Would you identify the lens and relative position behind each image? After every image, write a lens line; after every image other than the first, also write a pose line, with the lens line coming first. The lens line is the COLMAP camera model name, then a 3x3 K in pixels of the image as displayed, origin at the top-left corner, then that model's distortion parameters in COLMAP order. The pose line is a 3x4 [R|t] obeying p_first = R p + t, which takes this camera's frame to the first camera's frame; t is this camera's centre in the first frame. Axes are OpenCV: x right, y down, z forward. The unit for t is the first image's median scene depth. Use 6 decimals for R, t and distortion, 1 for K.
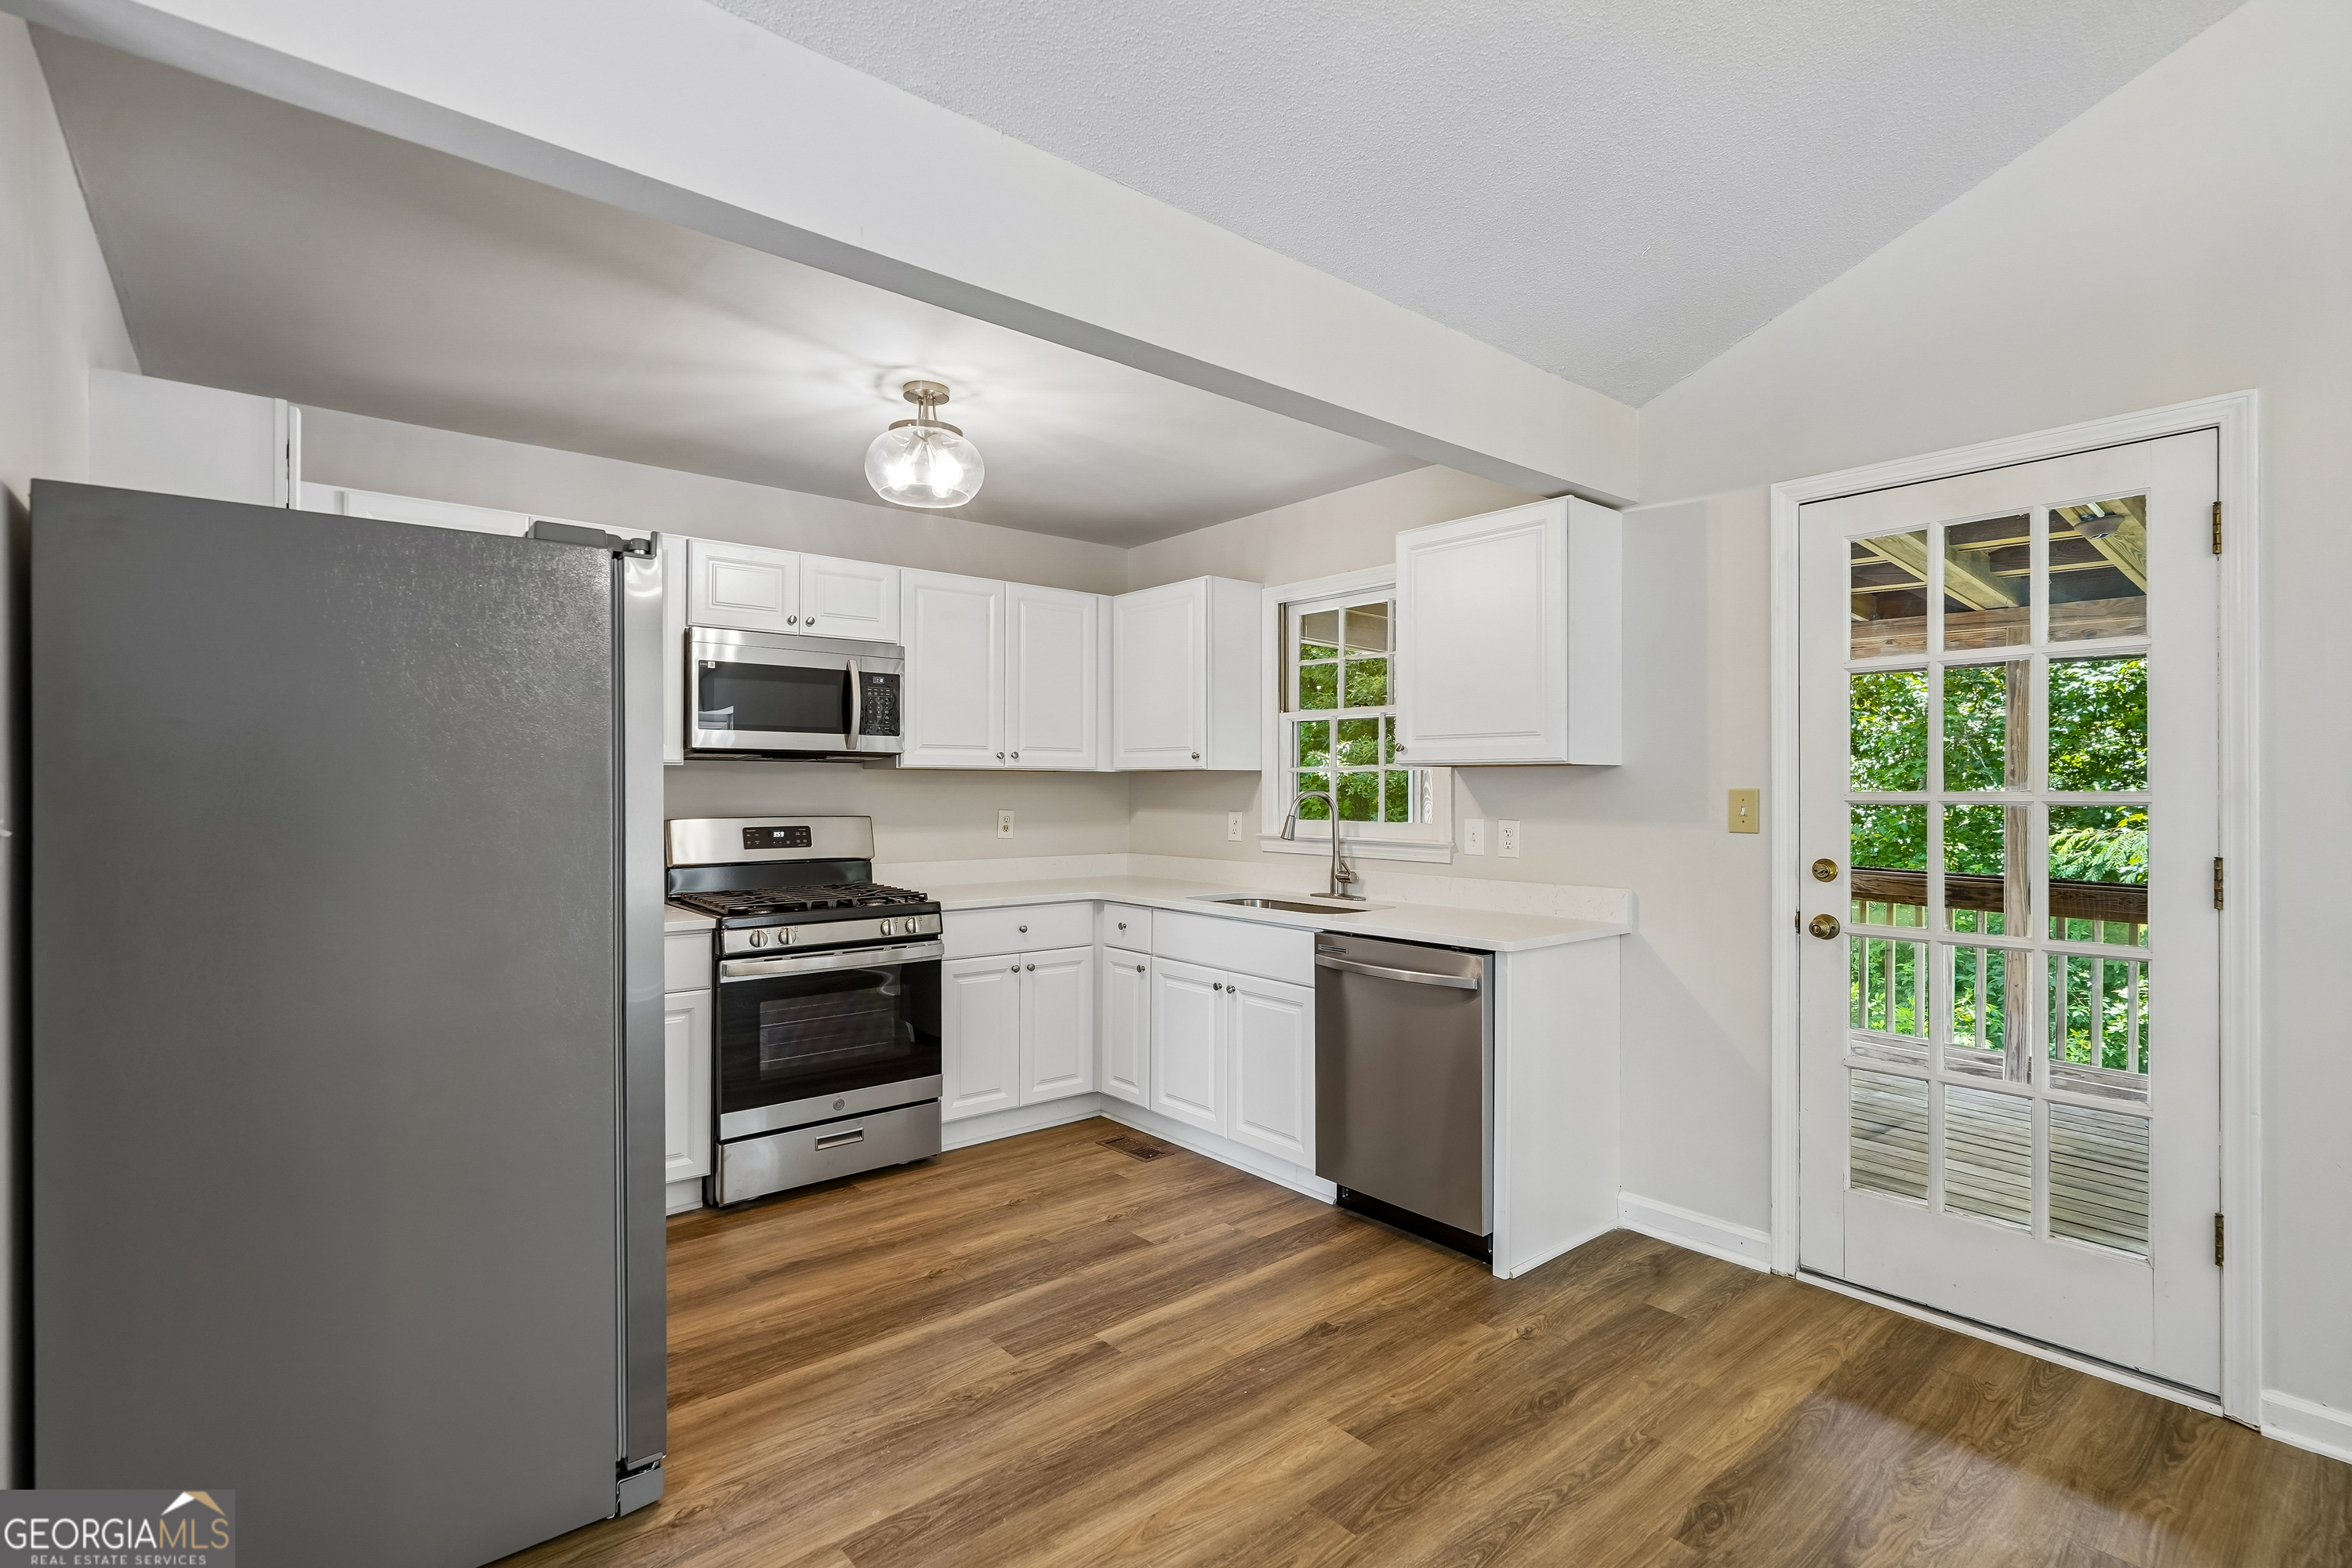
lens RADIAL K [[1100.2, 0, 1172.2], [0, 1100.2, 780.1], [0, 0, 1]] dist [-0.000576, 0.000418]
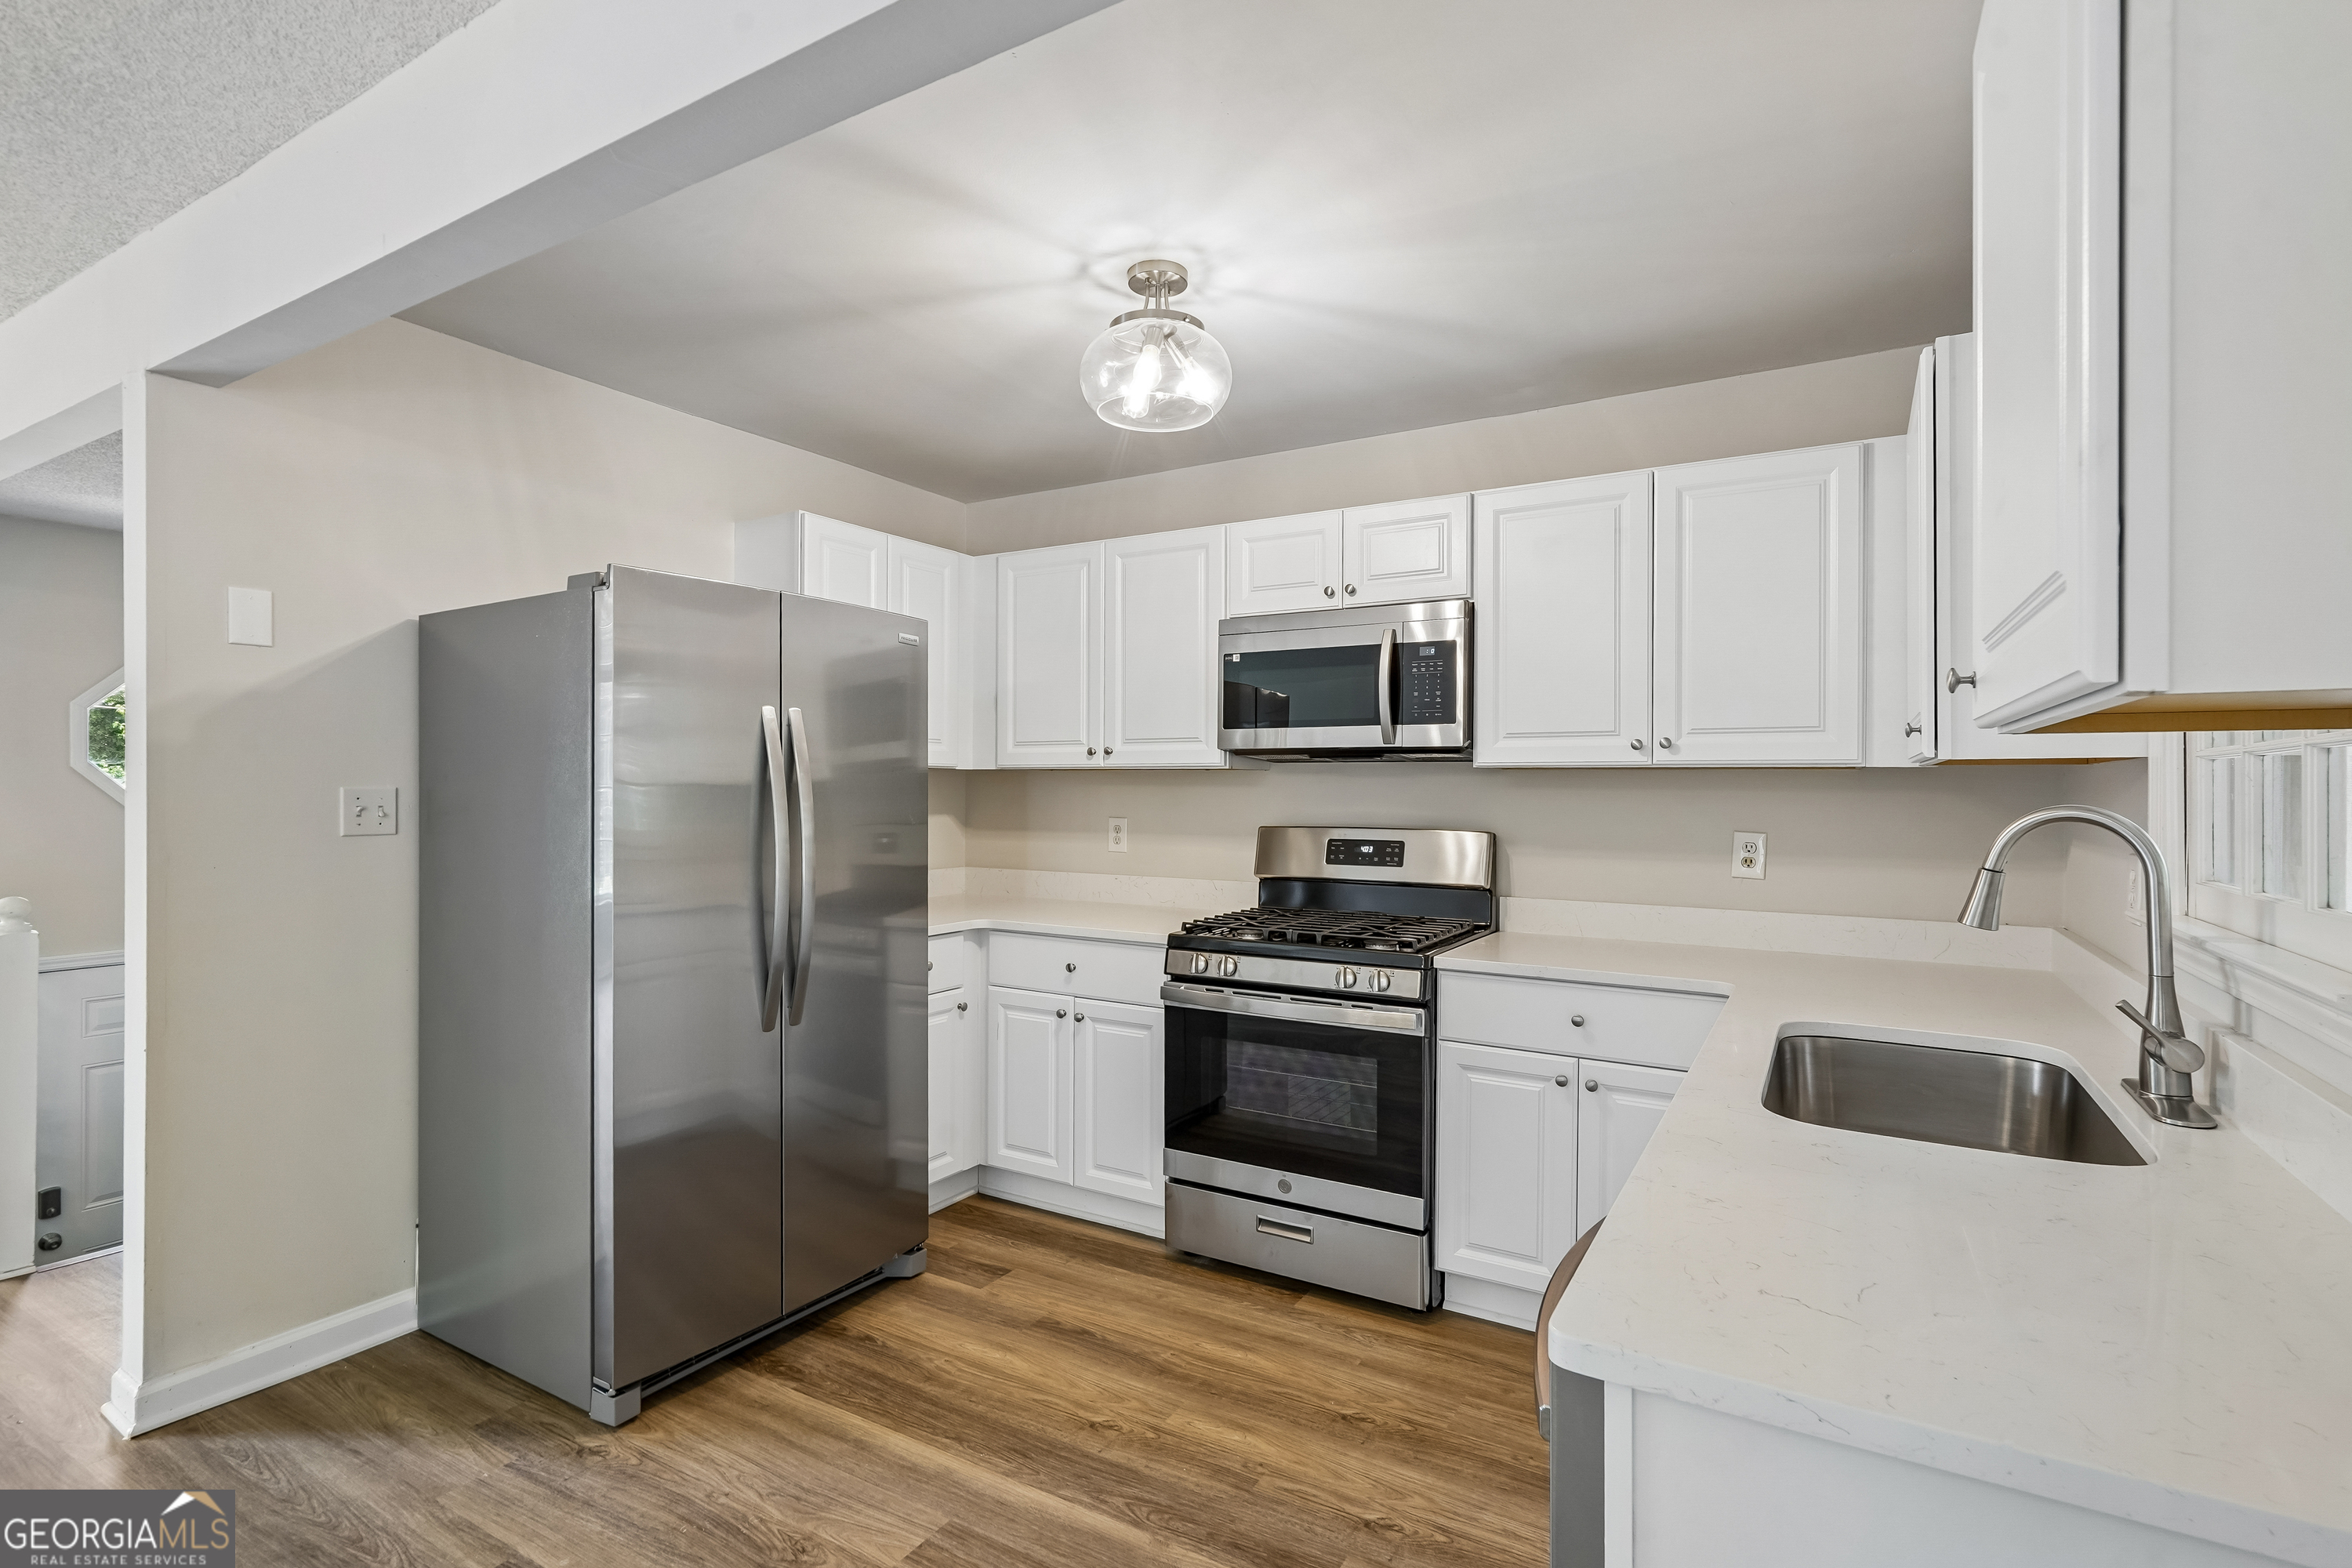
lens RADIAL K [[1120.6, 0, 1176.0], [0, 1120.6, 784.0], [0, 0, 1]] dist [-0.002816, 0.000310]
pose [[0.327804, -0.003266, -0.944740, 0.455368], [0.000951, 0.999995, -0.003127, 0.002672], [0.944745, 0.000127, 0.327805, 0.665574]]
